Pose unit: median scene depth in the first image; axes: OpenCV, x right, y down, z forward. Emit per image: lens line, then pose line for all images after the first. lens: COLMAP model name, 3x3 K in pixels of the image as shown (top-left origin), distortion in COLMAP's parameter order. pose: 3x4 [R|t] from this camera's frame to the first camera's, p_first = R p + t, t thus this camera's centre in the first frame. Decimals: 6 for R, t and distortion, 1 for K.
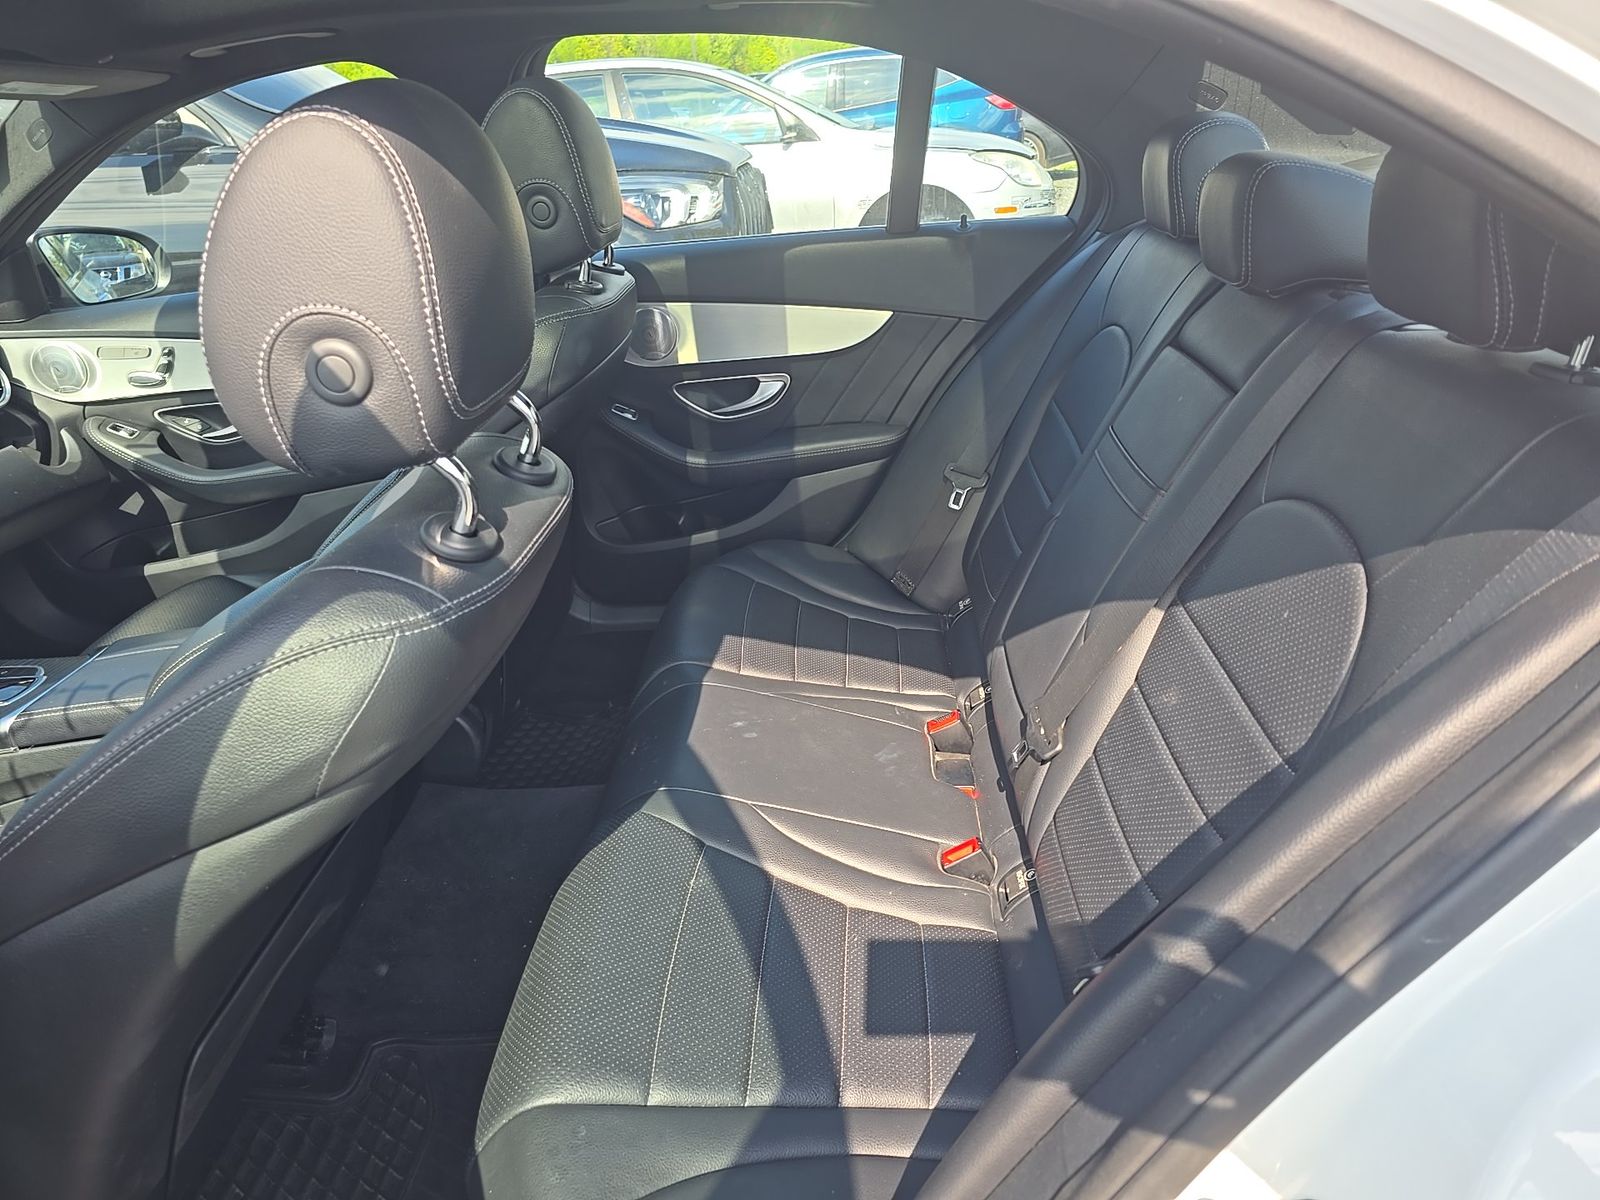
lens RADIAL K [[1102.4, 0, 799.1], [0, 1102.4, 638.2], [0, 0, 1]] dist [0.014676, -0.025661]
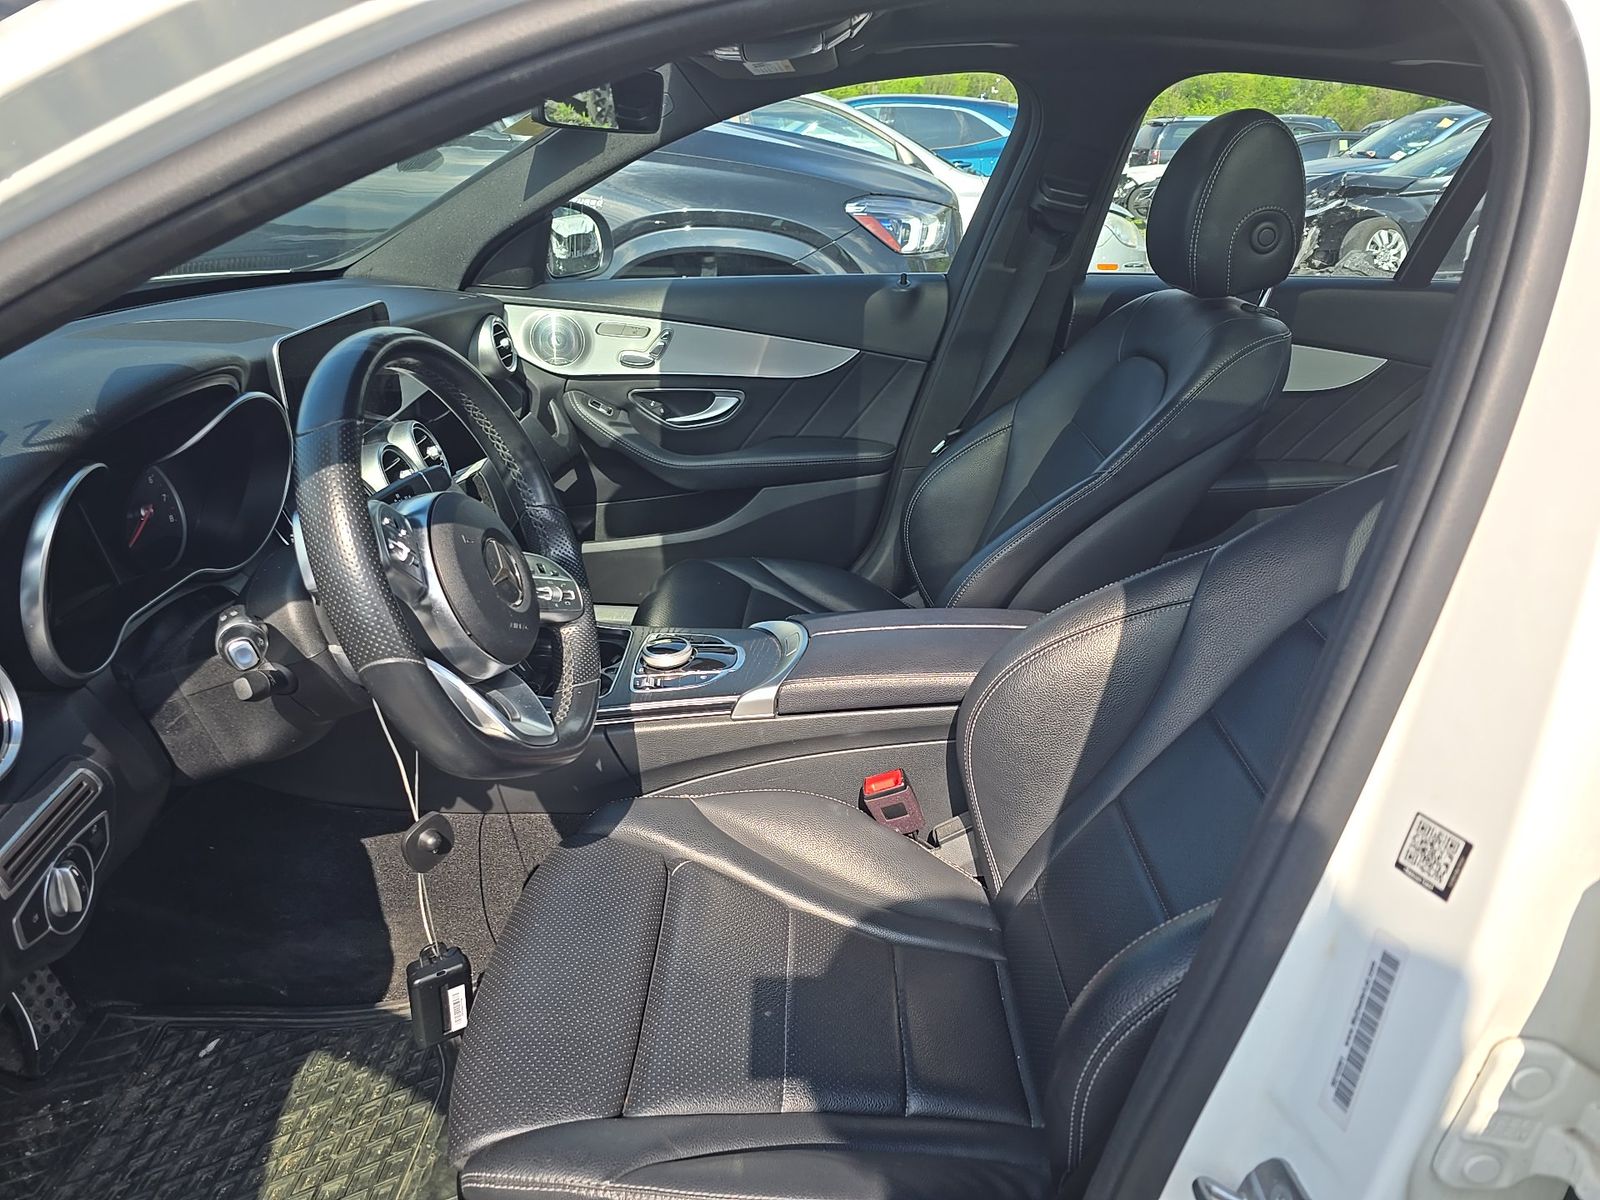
lens RADIAL K [[1102.4, 0, 799.1], [0, 1102.4, 638.2], [0, 0, 1]] dist [0.014676, -0.025661]
pose [[0.983360, 0.056330, 0.172714, -0.597298], [-0.053186, 0.998325, -0.022782, 0.031815], [-0.173708, 0.013217, 0.984708, -0.003008]]
